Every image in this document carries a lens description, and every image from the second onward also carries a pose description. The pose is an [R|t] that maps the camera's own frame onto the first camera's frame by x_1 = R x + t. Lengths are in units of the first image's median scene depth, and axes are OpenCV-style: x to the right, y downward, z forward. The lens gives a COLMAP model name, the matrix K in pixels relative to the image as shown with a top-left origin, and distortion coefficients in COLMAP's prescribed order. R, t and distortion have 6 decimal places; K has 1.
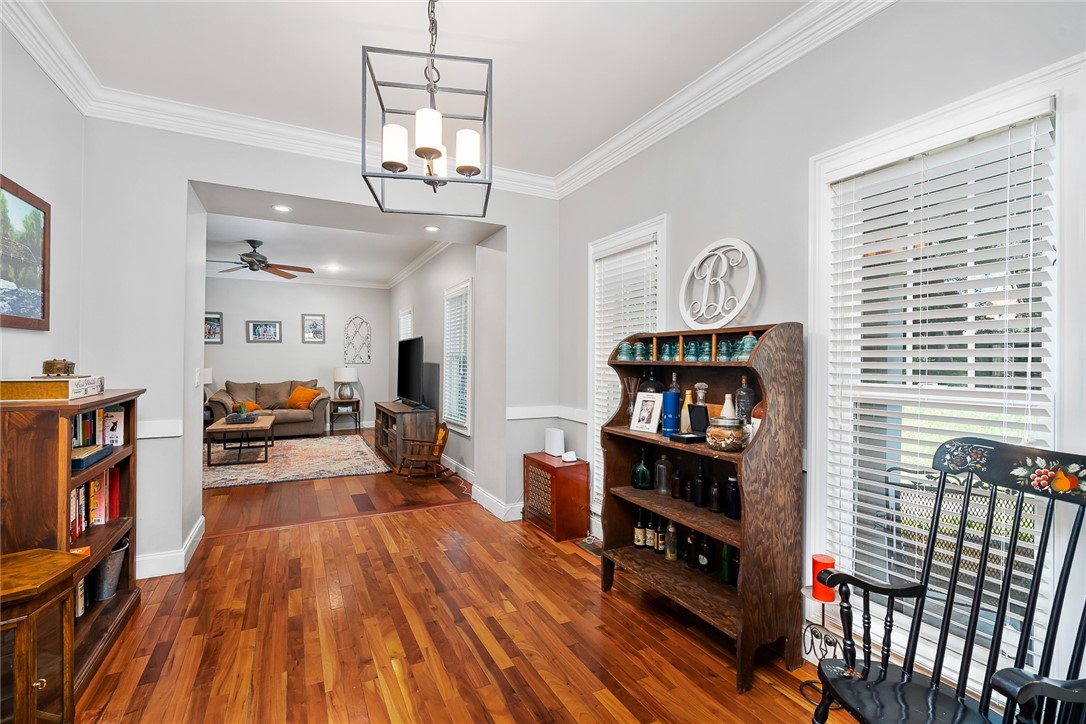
lens RADIAL K [[489.5, 0, 549.0], [0, 489.5, 358.8], [0, 0, 1]] dist [-0.010700, 0.002235]
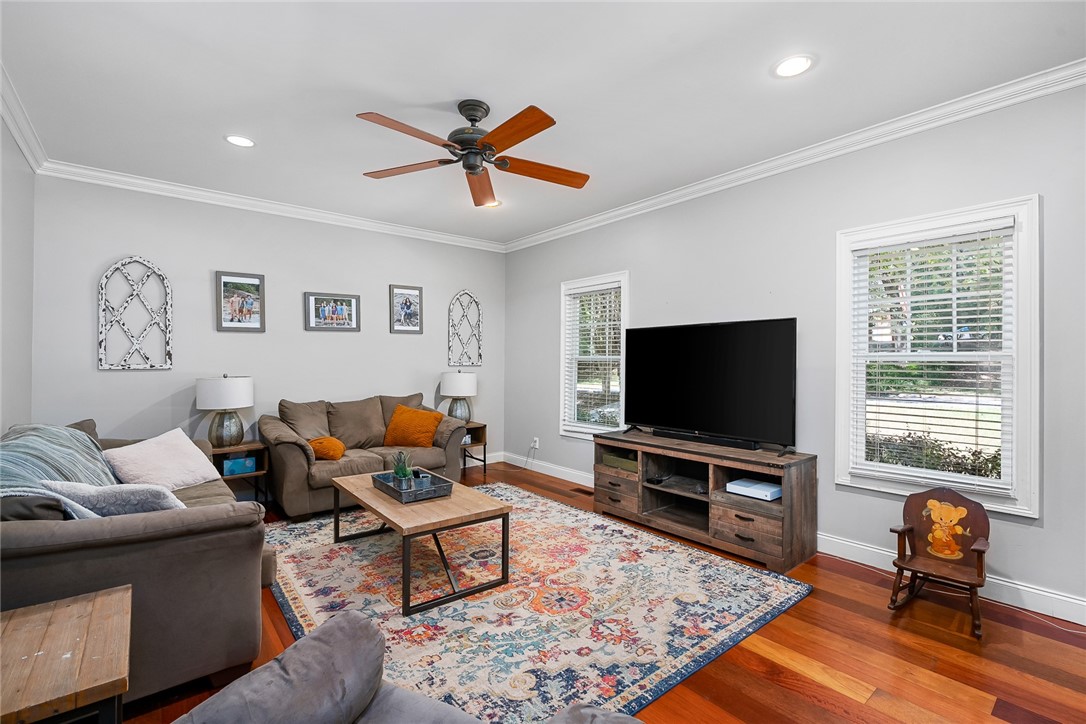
lens RADIAL K [[489.5, 0, 536.9], [0, 489.5, 360.4], [0, 0, 1]] dist [-0.010700, 0.002235]
pose [[0.982422, 0.000031, 0.186675, -0.332868], [-0.001442, 0.999971, 0.007422, -0.002232], [-0.186670, -0.007561, 0.982394, 0.282516]]
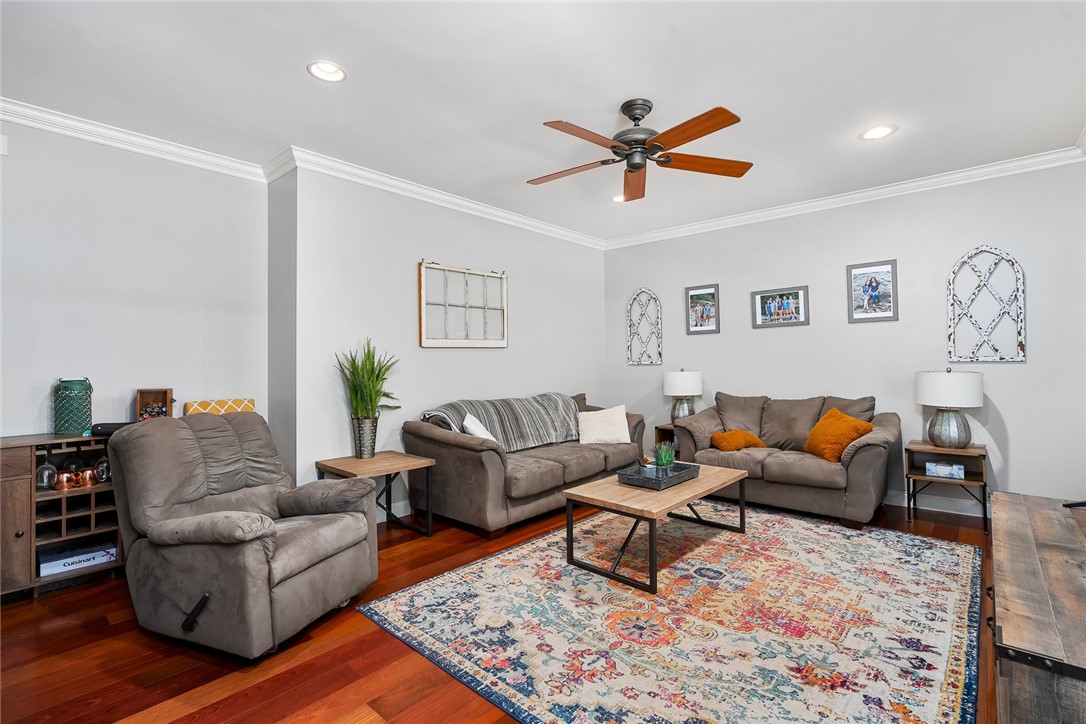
lens RADIAL K [[489.5, 0, 540.5], [0, 489.5, 360.3], [0, 0, 1]] dist [-0.010700, 0.002235]
pose [[0.337521, -0.004386, -0.941308, -0.103338], [0.019863, 0.999800, 0.002463, -0.000833], [0.941108, -0.019529, 0.337541, 0.398616]]
